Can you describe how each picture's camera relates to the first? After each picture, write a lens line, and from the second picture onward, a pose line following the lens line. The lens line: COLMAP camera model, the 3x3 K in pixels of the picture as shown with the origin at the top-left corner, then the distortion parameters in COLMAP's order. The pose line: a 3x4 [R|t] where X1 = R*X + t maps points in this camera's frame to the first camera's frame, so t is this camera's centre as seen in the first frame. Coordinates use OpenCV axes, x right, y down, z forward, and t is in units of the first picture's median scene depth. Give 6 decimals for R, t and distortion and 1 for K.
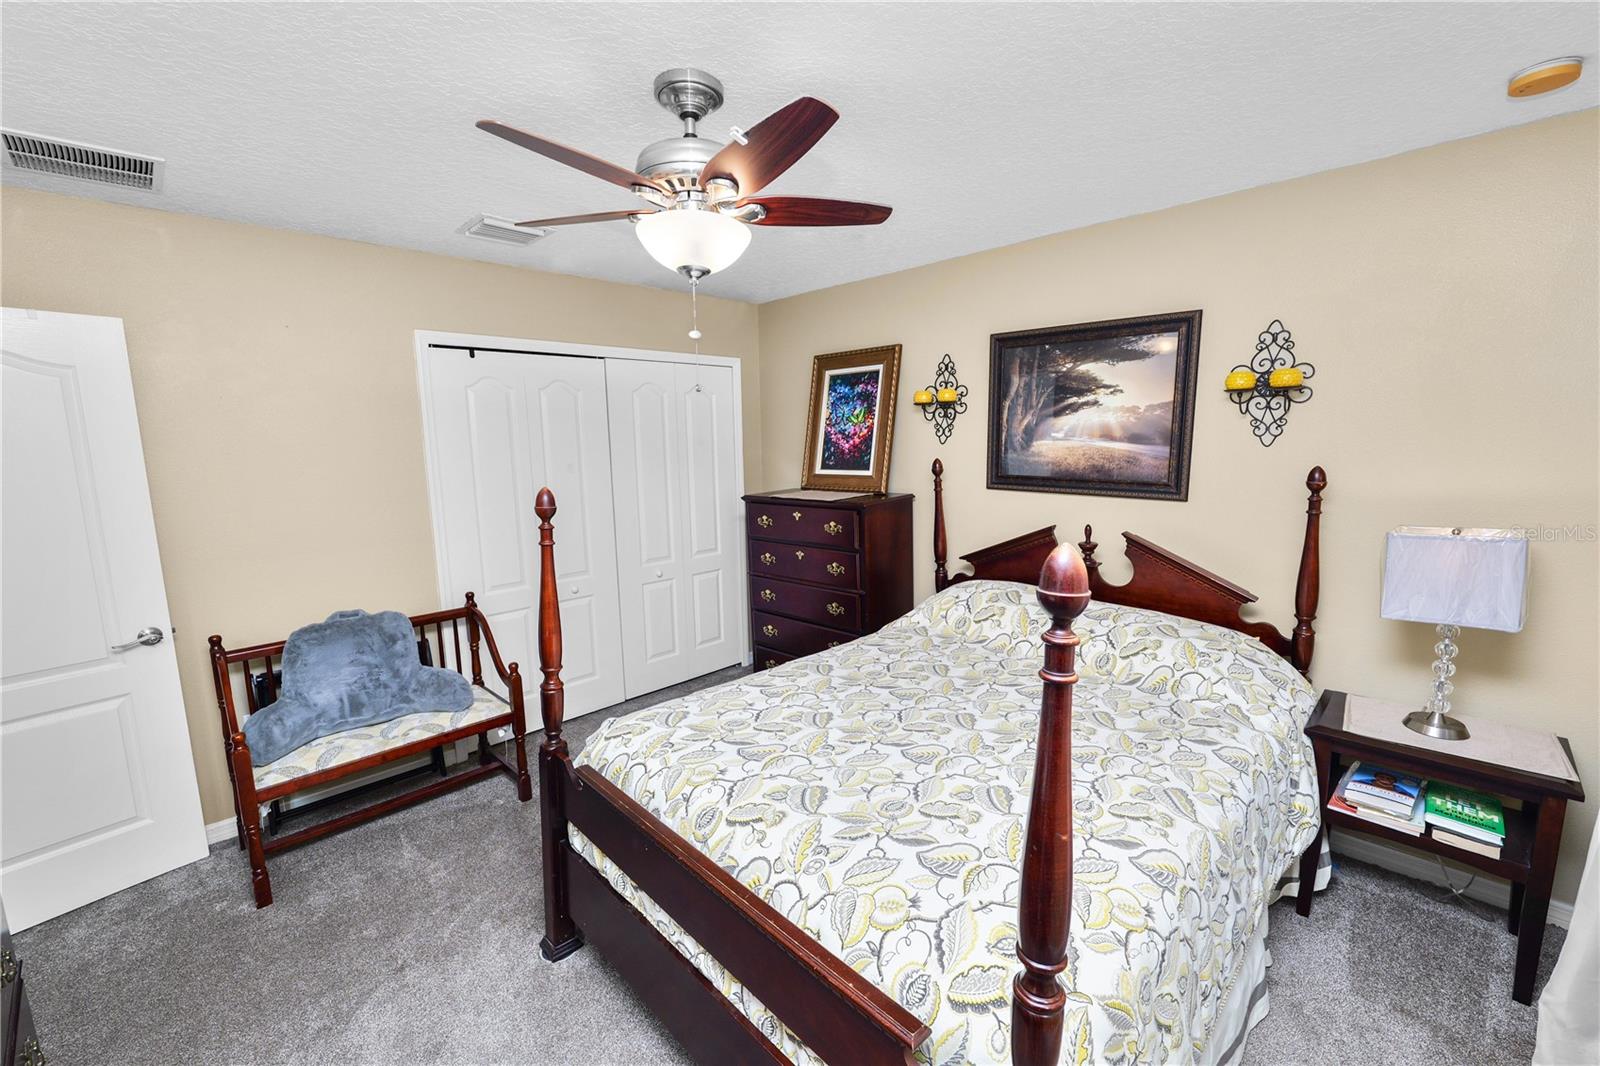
lens RADIAL K [[656.4, 0, 800.0], [0, 656.4, 533.0], [0, 0, 1]] dist [-0.002354, -0.000058]
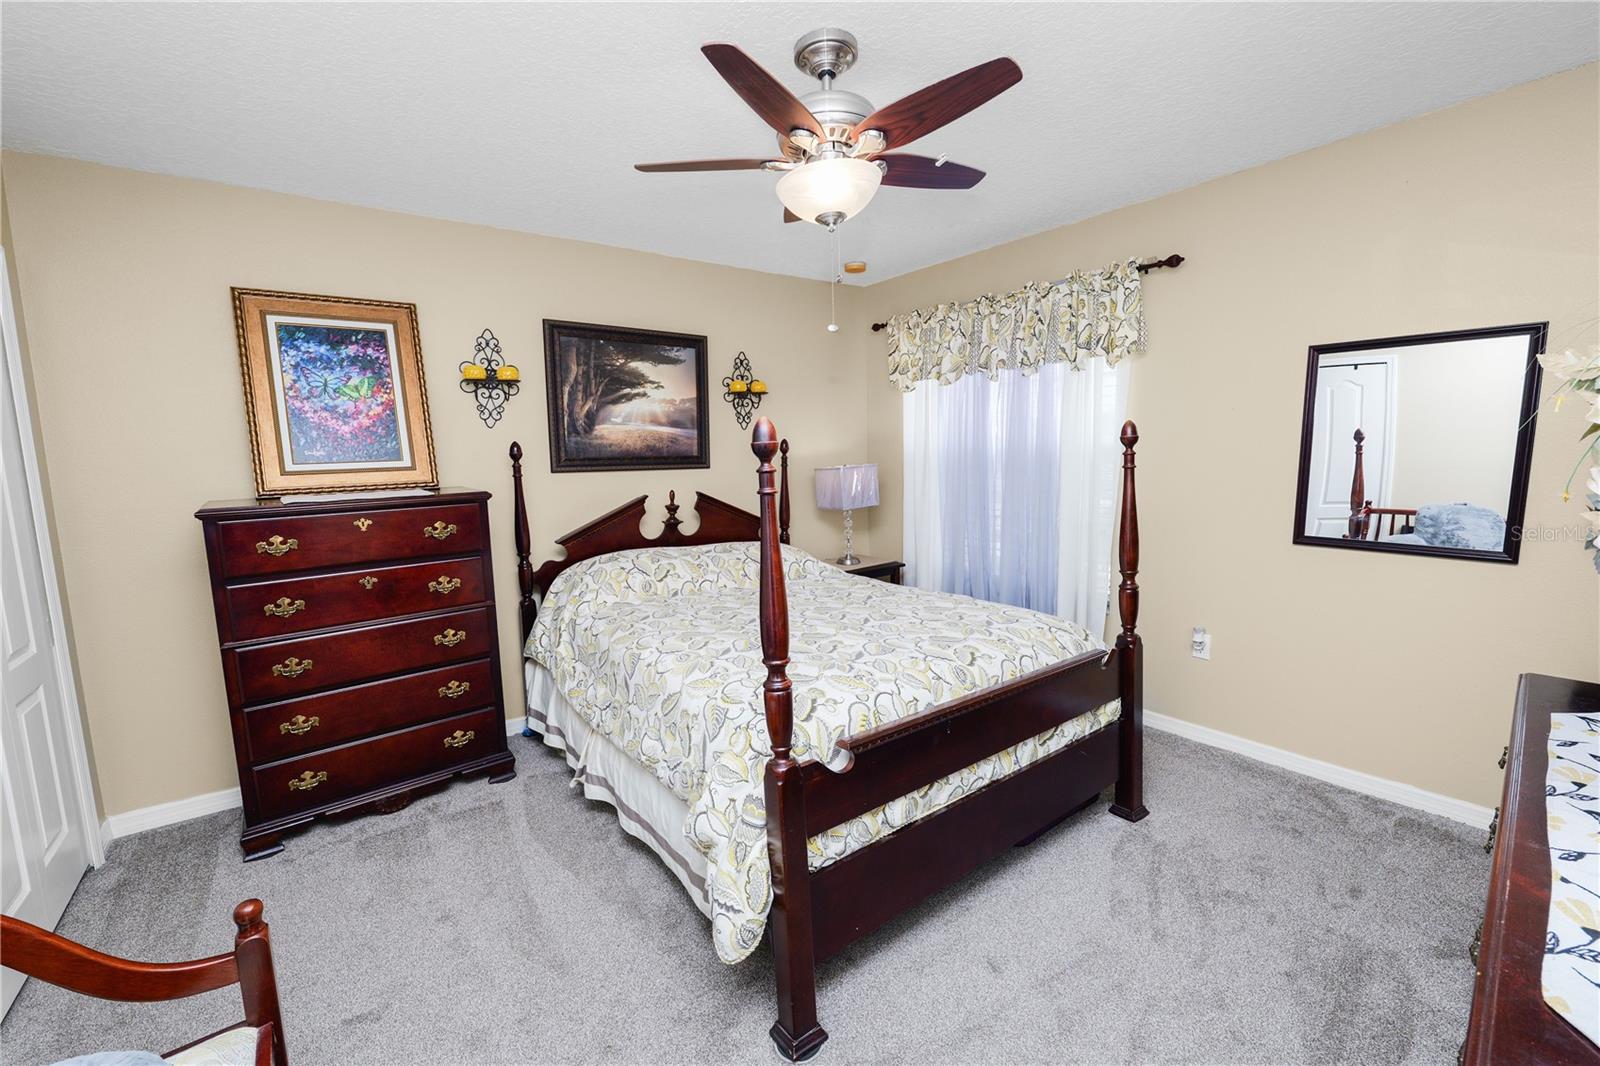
lens RADIAL K [[649.7, 0, 801.0], [0, 649.7, 530.0], [0, 0, 1]] dist [-0.014150, 0.000746]
pose [[0.125506, -0.103751, 0.986653, -0.726468], [0.173269, 0.981524, 0.081171, 0.003753], [-0.976845, 0.160769, 0.141163, 0.566779]]
